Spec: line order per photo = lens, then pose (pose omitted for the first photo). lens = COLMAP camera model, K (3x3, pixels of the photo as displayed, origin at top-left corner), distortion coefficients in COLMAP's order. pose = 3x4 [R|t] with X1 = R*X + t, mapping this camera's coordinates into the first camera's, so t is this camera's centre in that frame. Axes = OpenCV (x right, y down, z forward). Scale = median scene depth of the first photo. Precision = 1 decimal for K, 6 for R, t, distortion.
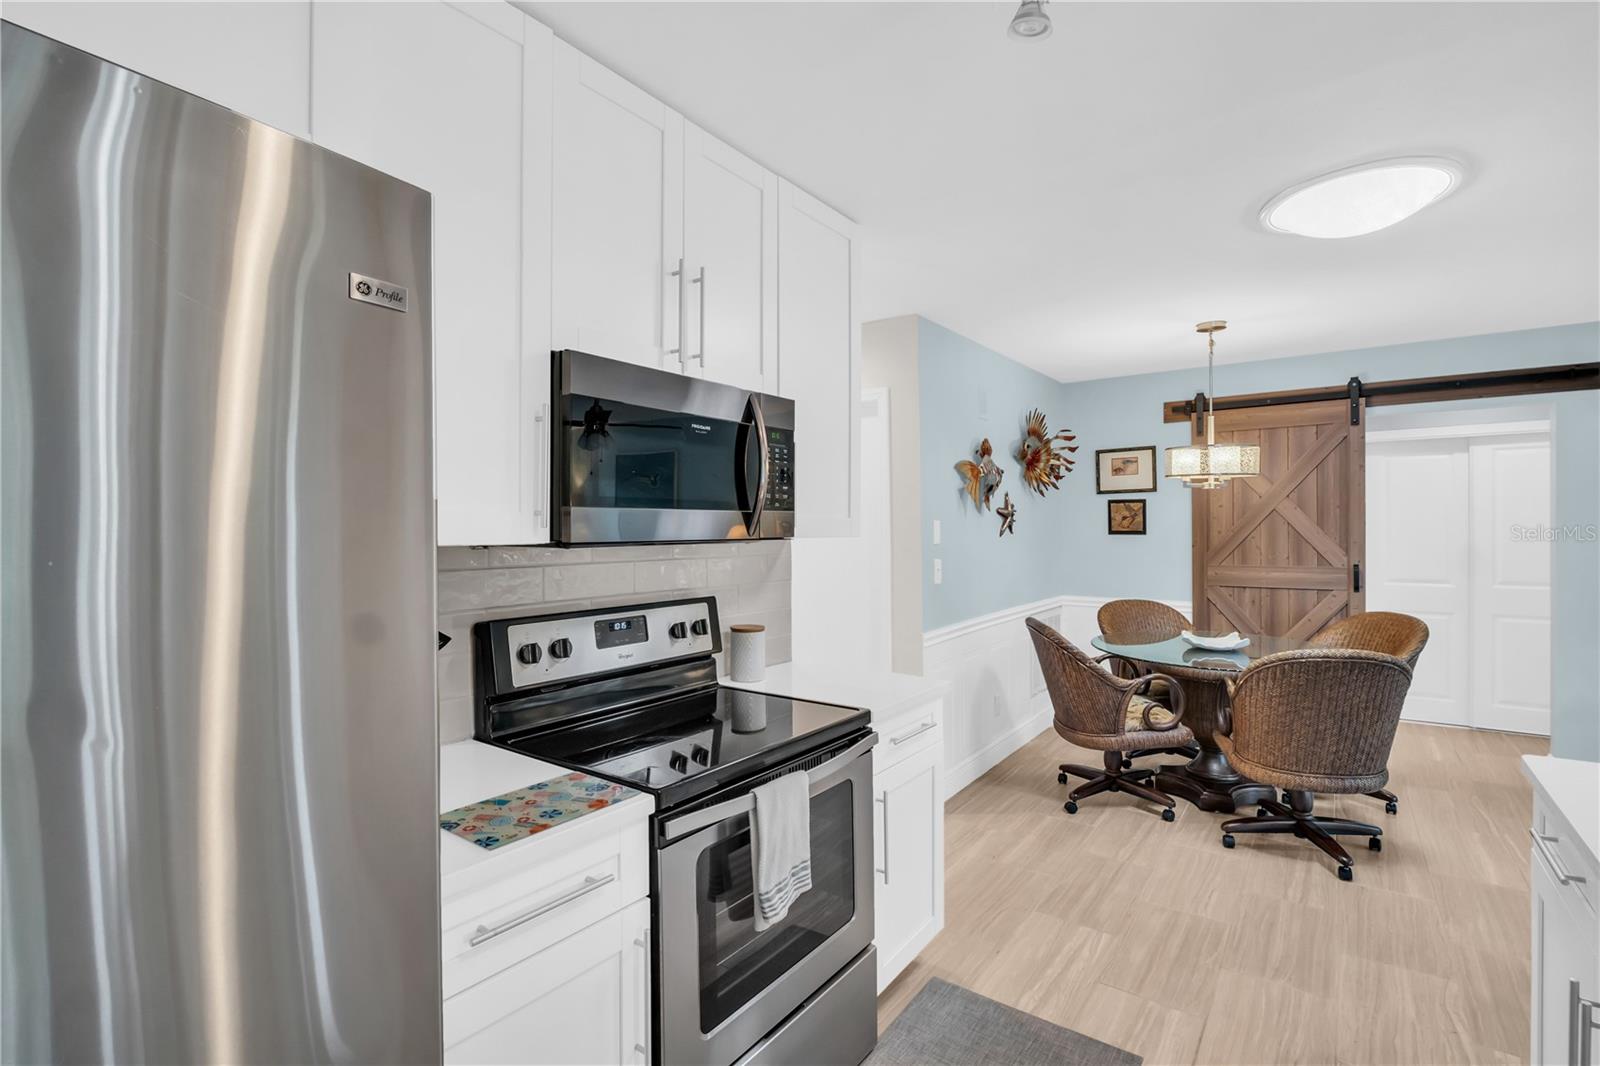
lens RADIAL K [[729.6, 0, 803.9], [0, 729.6, 534.3], [0, 0, 1]] dist [0.000499, -0.006041]
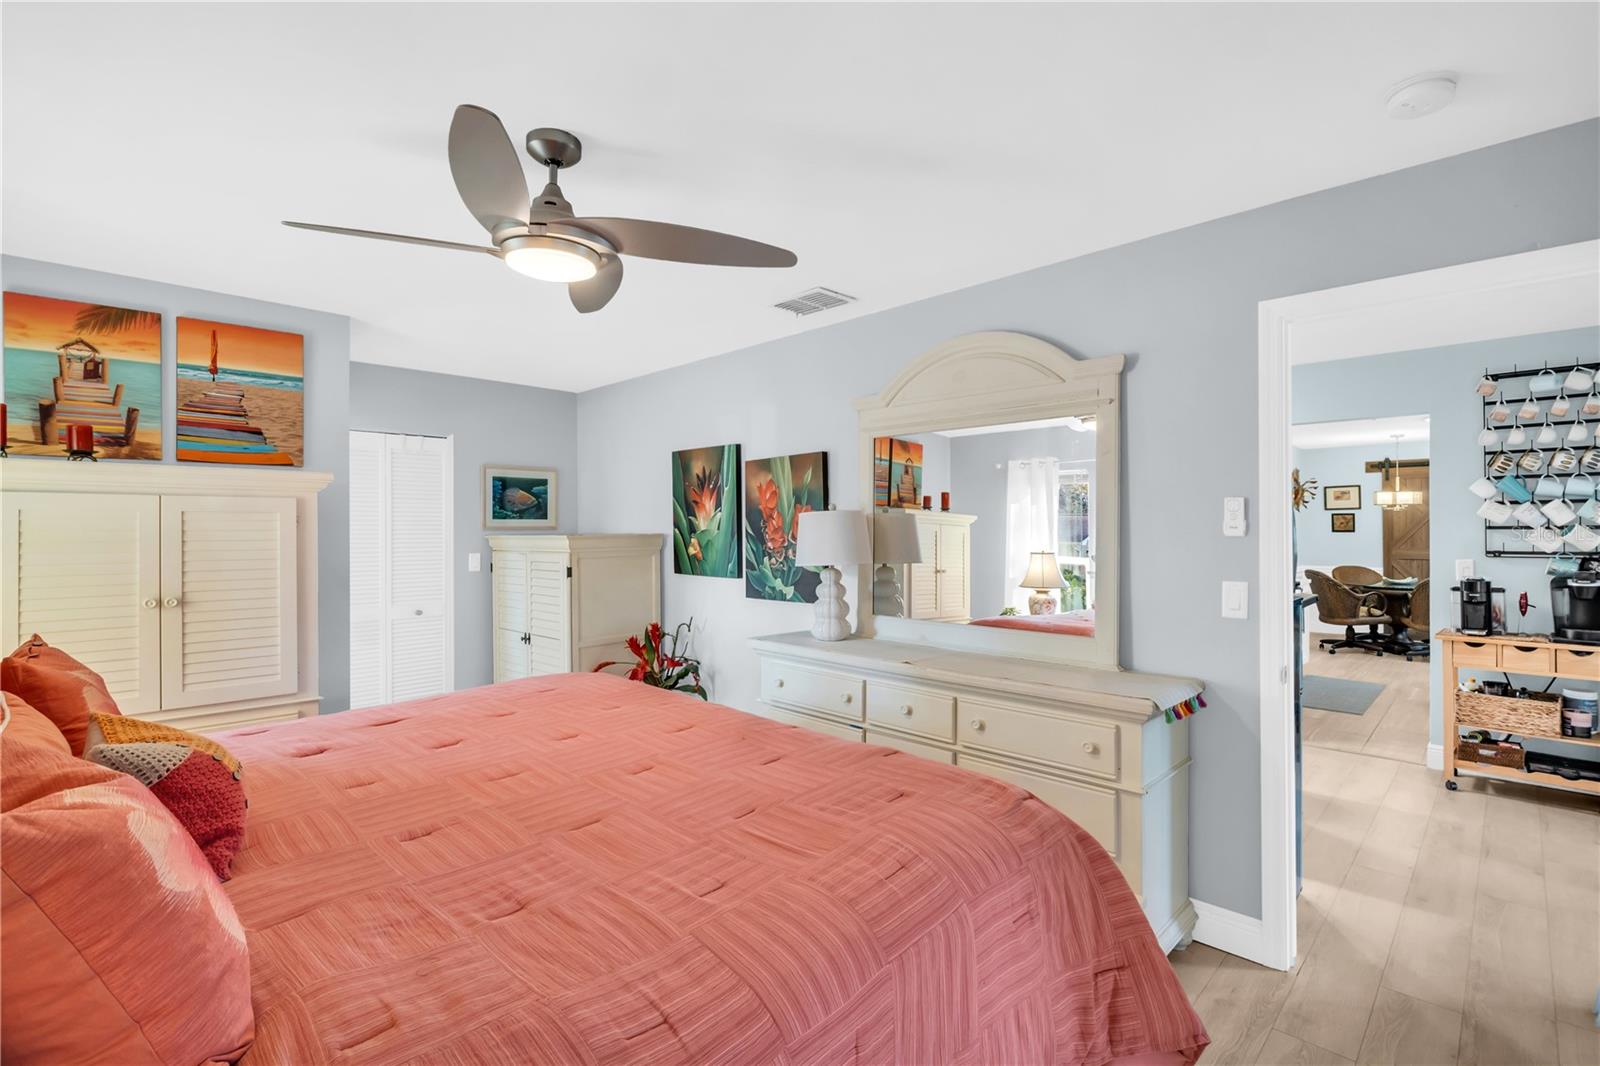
lens RADIAL K [[729.6, 0, 803.9], [0, 729.6, 534.3], [0, 0, 1]] dist [0.000499, -0.006041]
pose [[0.990399, -0.002316, -0.138220, -0.706193], [0.001938, 0.999994, -0.002872, 0.008915], [0.138226, 0.002576, 0.990397, -1.097894]]
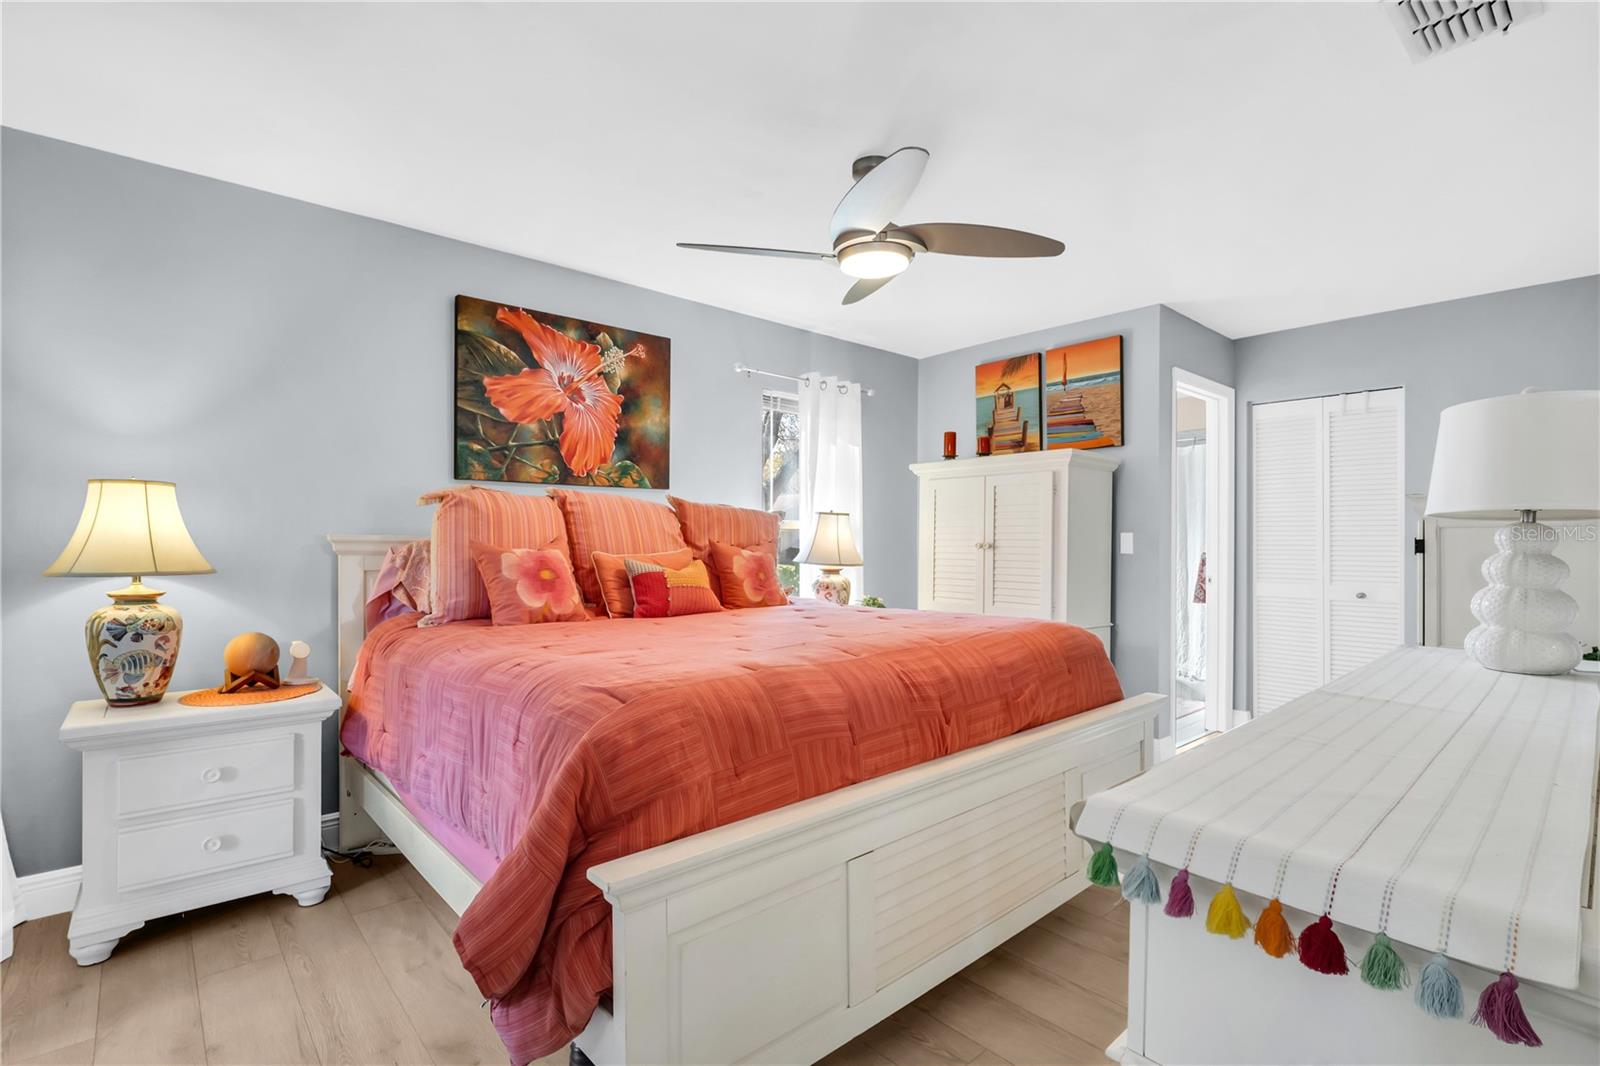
lens RADIAL K [[739.3, 0, 807.4], [0, 739.3, 543.0], [0, 0, 1]] dist [0.001518, -0.007234]
pose [[-0.198056, 0.008954, -0.980150, -0.324682], [-0.010312, 0.999884, 0.011218, 0.052982], [0.980136, 0.012329, -0.197941, -0.586008]]
